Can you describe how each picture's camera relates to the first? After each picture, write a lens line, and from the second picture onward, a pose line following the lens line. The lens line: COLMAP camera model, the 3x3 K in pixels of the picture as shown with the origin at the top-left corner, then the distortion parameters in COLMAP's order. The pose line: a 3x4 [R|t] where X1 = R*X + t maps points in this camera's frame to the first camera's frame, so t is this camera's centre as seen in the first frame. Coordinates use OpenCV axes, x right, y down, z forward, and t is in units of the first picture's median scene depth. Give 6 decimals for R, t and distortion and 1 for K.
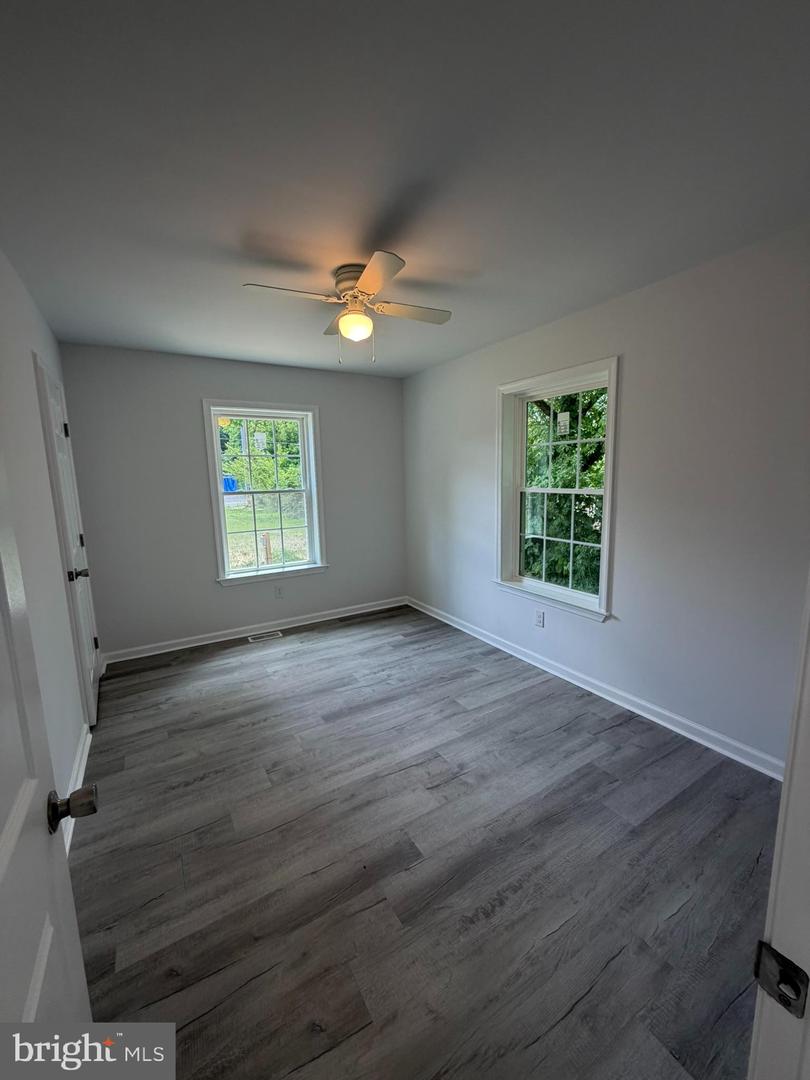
lens RADIAL K [[432.7, 0, 407.5], [0, 432.7, 538.1], [0, 0, 1]] dist [0.000417, 0.000908]
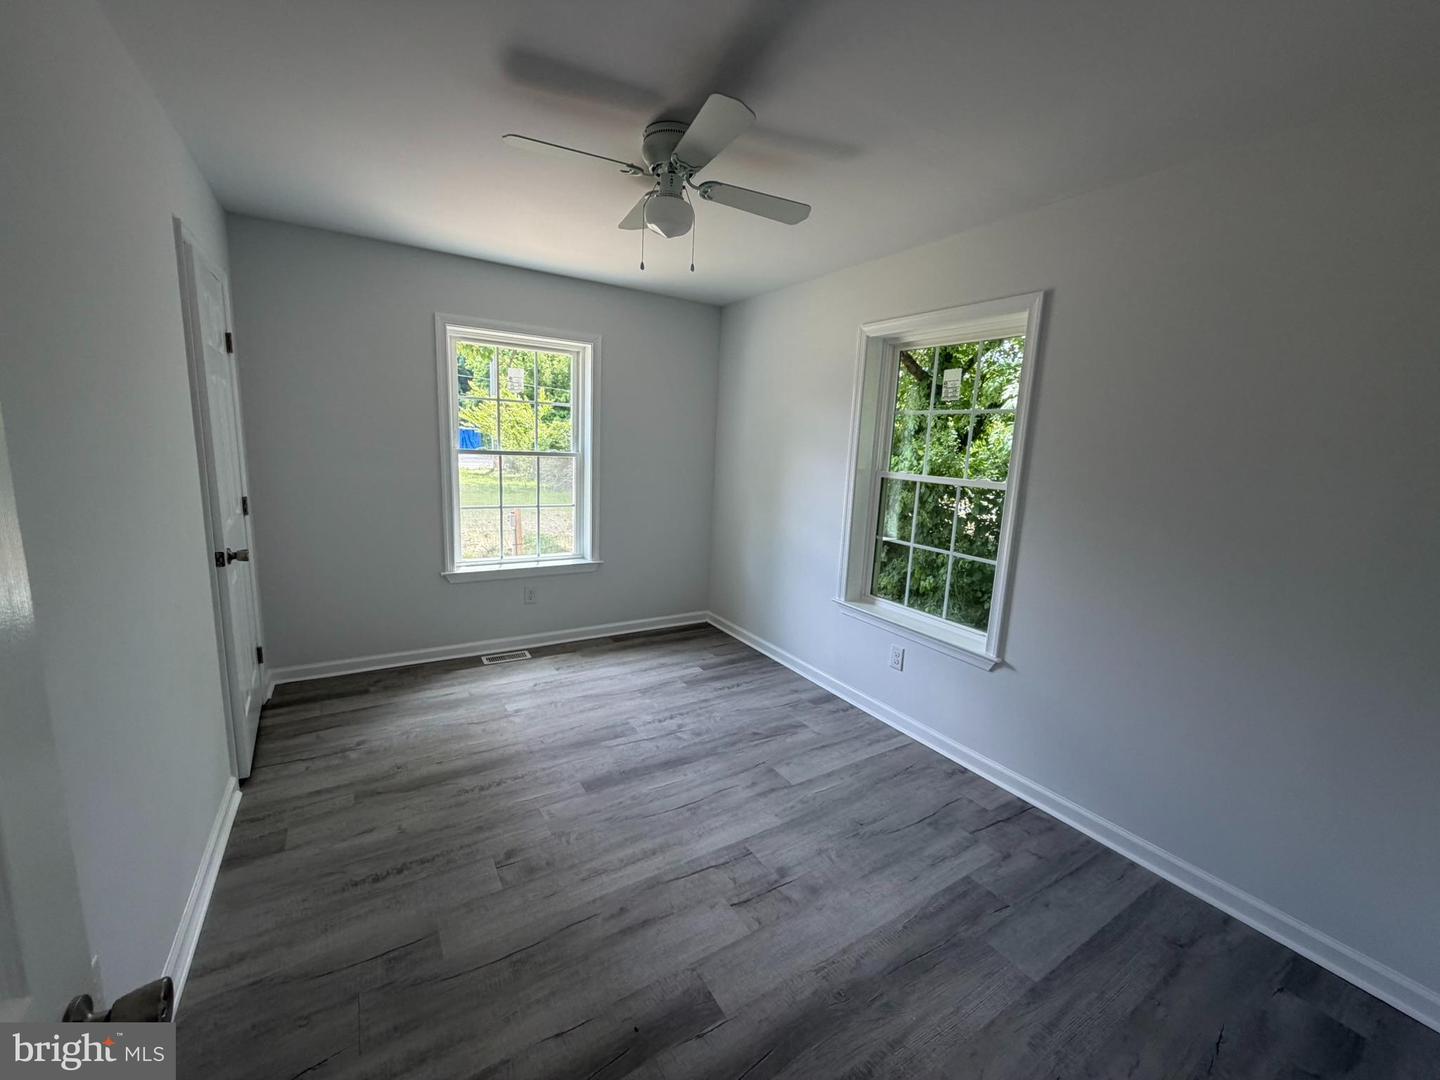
lens RADIAL K [[577.0, 0, 720.7], [0, 577.0, 539.4], [0, 0, 1]] dist [0.000417, 0.000908]
pose [[0.997605, 0.064044, 0.026114, -0.025226], [-0.064576, 0.997711, 0.020049, -0.010465], [-0.024770, -0.021688, 0.999458, 0.079092]]
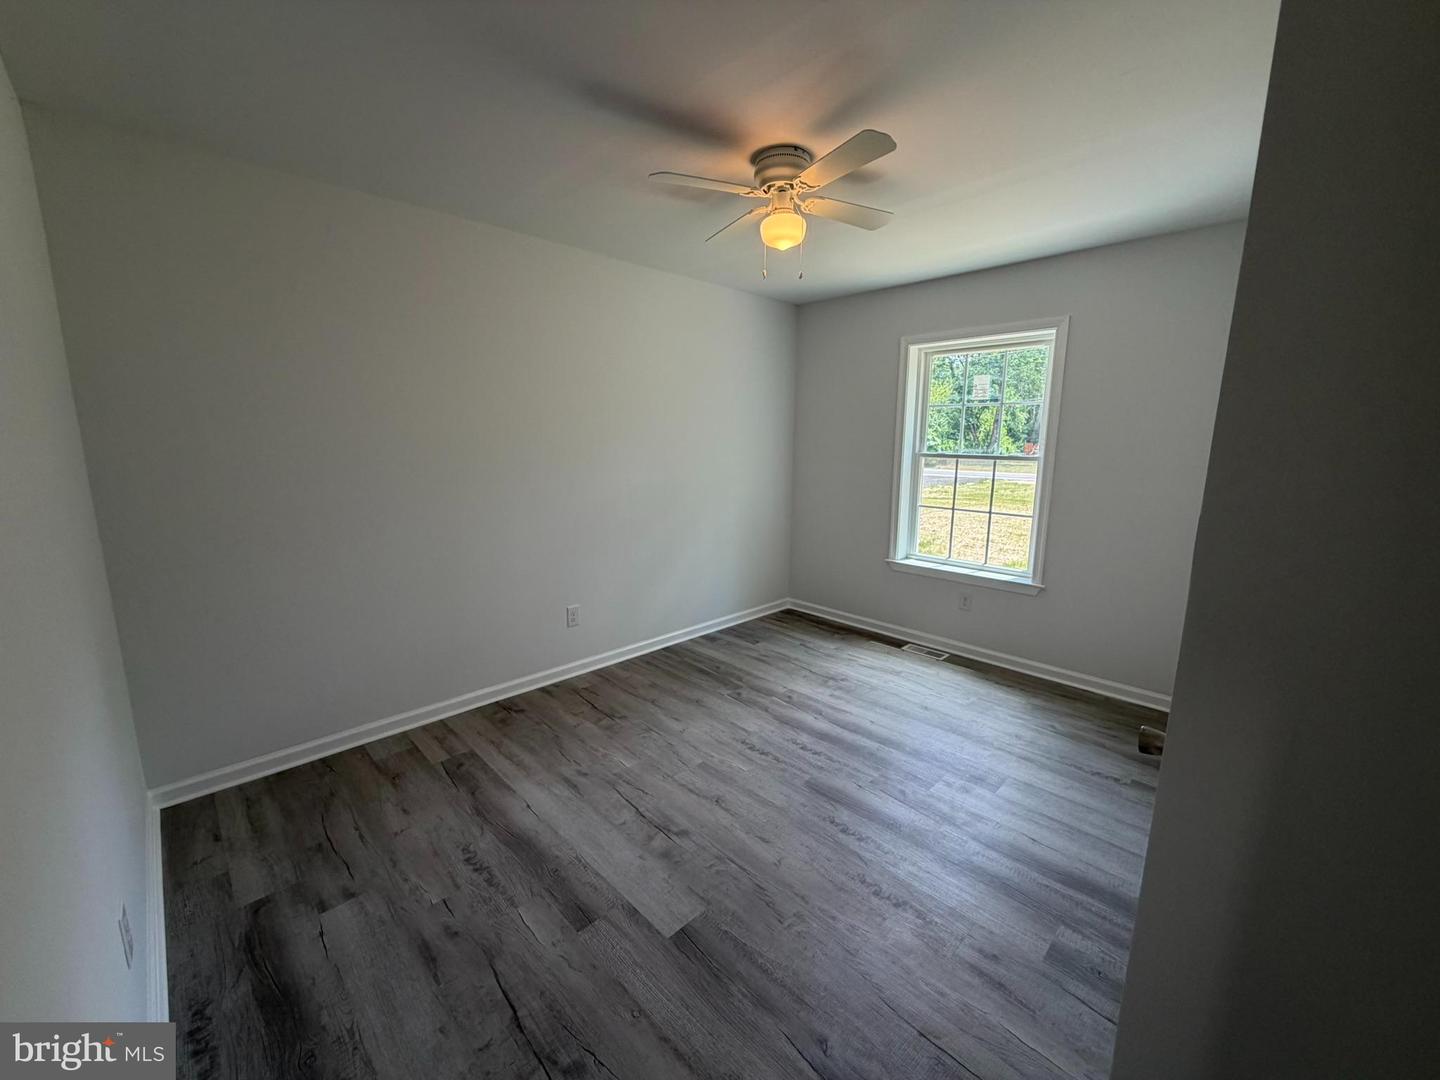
lens RADIAL K [[577.0, 0, 713.7], [0, 577.0, 537.9], [0, 0, 1]] dist [0.000417, 0.000908]
pose [[0.208647, 0.188104, -0.959731, 0.810236], [-0.150659, 0.975797, 0.158499, -0.103856], [0.966317, 0.111522, 0.231937, 0.632783]]
